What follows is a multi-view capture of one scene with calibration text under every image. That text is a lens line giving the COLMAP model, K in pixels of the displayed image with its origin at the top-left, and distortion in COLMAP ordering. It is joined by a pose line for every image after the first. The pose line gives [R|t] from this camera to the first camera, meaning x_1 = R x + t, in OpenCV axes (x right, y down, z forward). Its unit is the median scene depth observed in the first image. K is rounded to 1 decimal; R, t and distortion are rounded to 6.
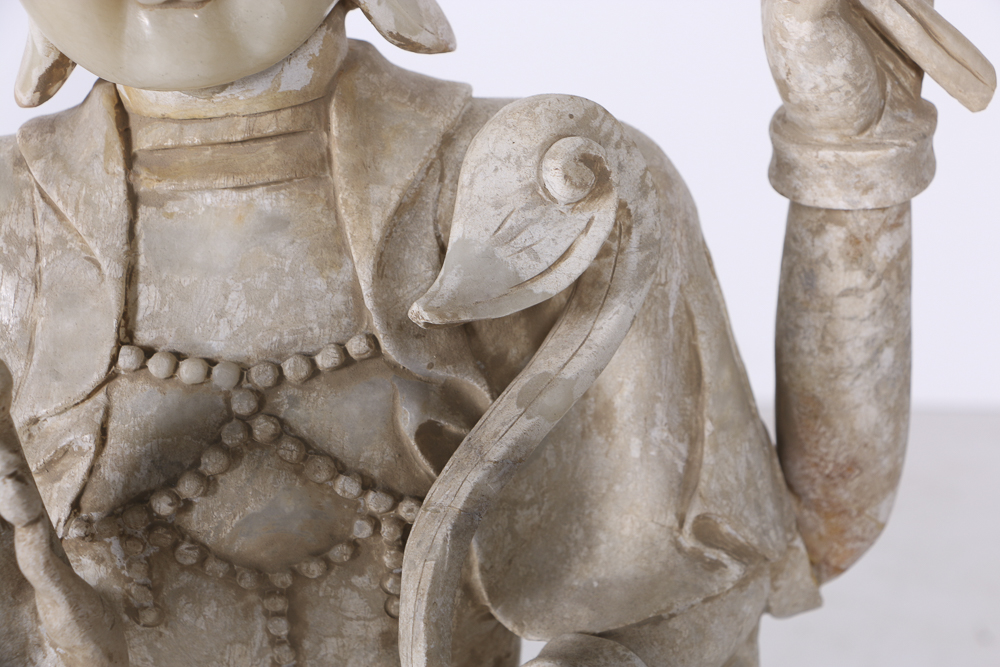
lens RADIAL K [[2240.1, 0, 504.4], [0, 2240.1, 336.9], [0, 0, 1]] dist [0.143165, 0.000000]
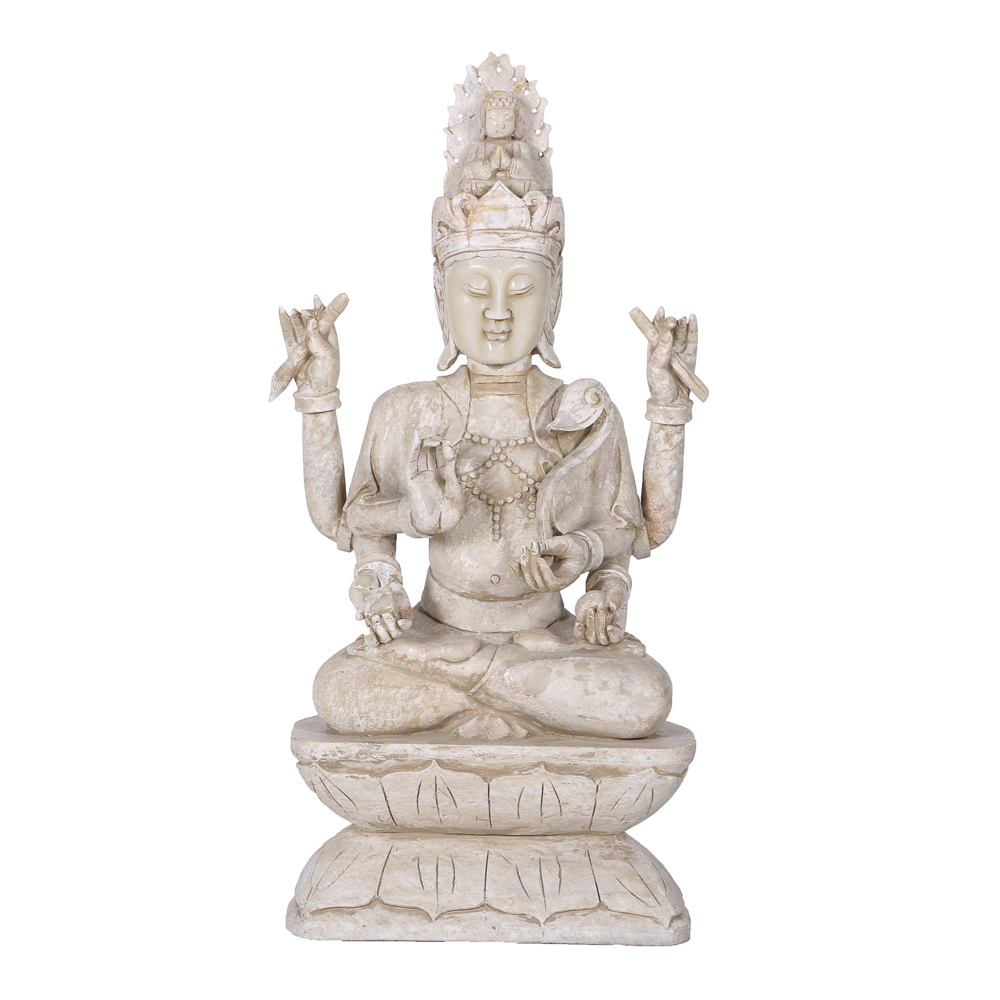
lens RADIAL K [[4097.2, 0, 504.3], [0, 4097.2, 494.5], [0, 0, 1]] dist [0.662325, 0.000000]
pose [[0.992909, 0.111942, 0.040001, -0.358906], [-0.099588, 0.967054, -0.234284, 1.643839], [-0.064910, 0.228639, 0.971345, -5.419754]]
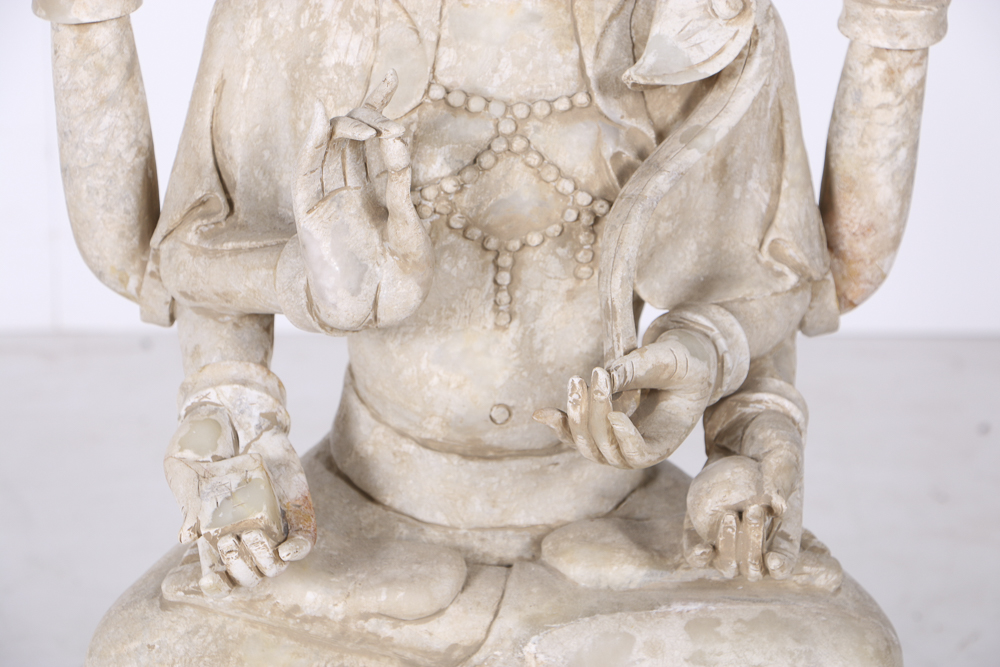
lens RADIAL K [[3543.0, 0, 498.0], [0, 3543.0, 344.8], [0, 0, 1]] dist [0.651198, 0.000000]
pose [[0.990823, 0.096638, 0.094501, -0.337805], [-0.092351, 0.994533, -0.048740, 0.299869], [-0.098694, 0.039565, 0.994331, -1.464098]]
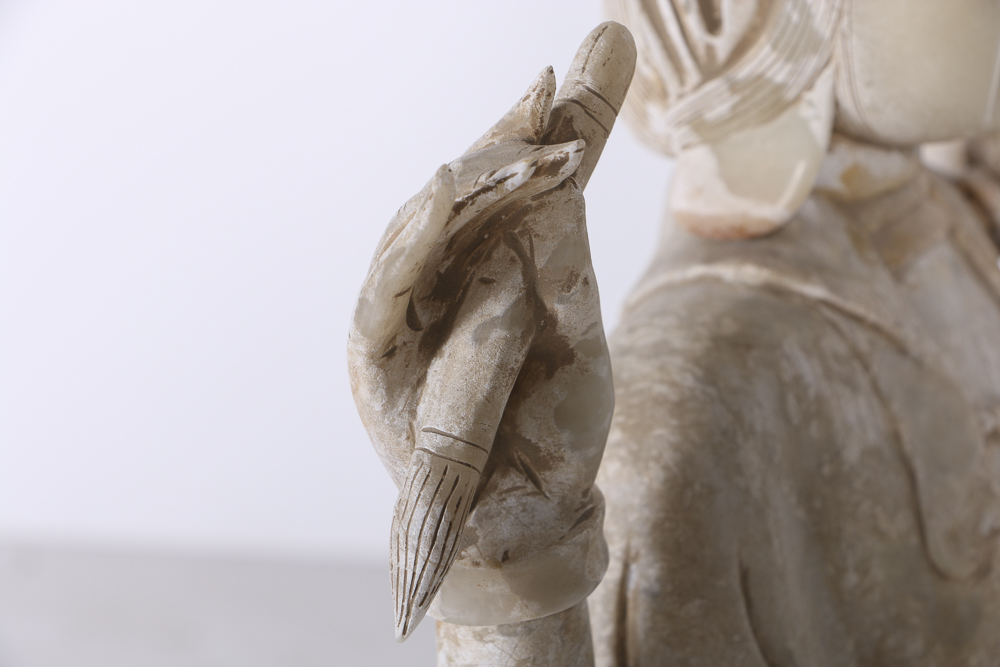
lens RADIAL K [[2791.0, 0, 500.6], [0, 2791.0, 333.6], [0, 0, 1]] dist [0.192582, 0.000000]
pose [[0.401315, -0.225291, 0.887801, -1.296372], [0.401944, 0.914281, 0.050319, -0.167681], [-0.823036, 0.336652, 0.457468, 0.595994]]
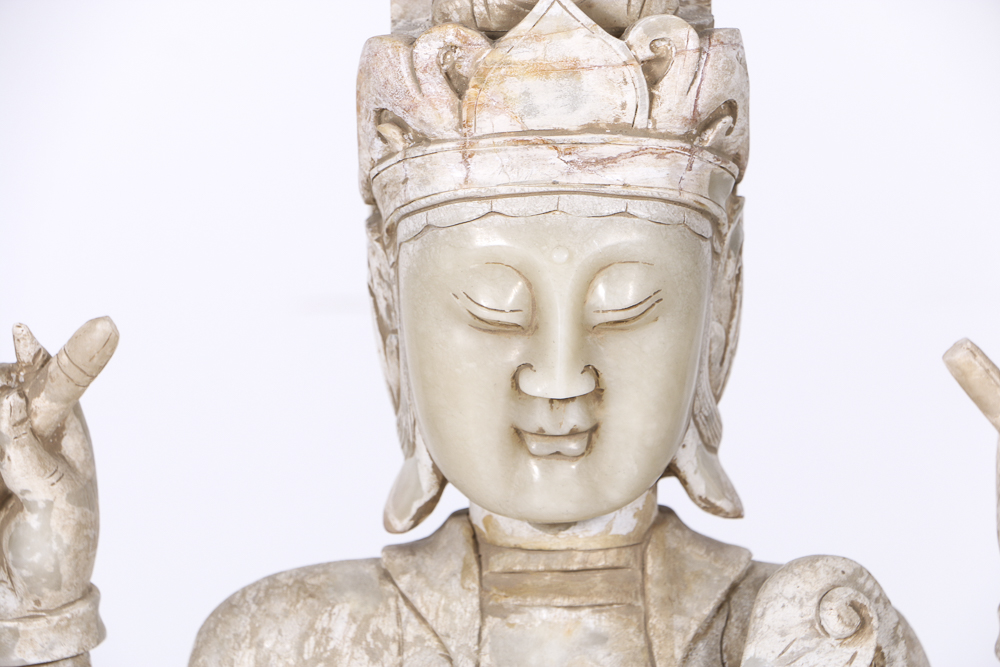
lens RADIAL K [[5813.5, 0, 500.1], [0, 5813.5, 357.4], [0, 0, 1]] dist [1.920465, 0.000000]
pose [[0.995224, 0.090294, 0.037109, -0.287475], [-0.080927, 0.975688, -0.203674, 0.458764], [-0.054598, 0.199698, 0.978335, -2.187049]]
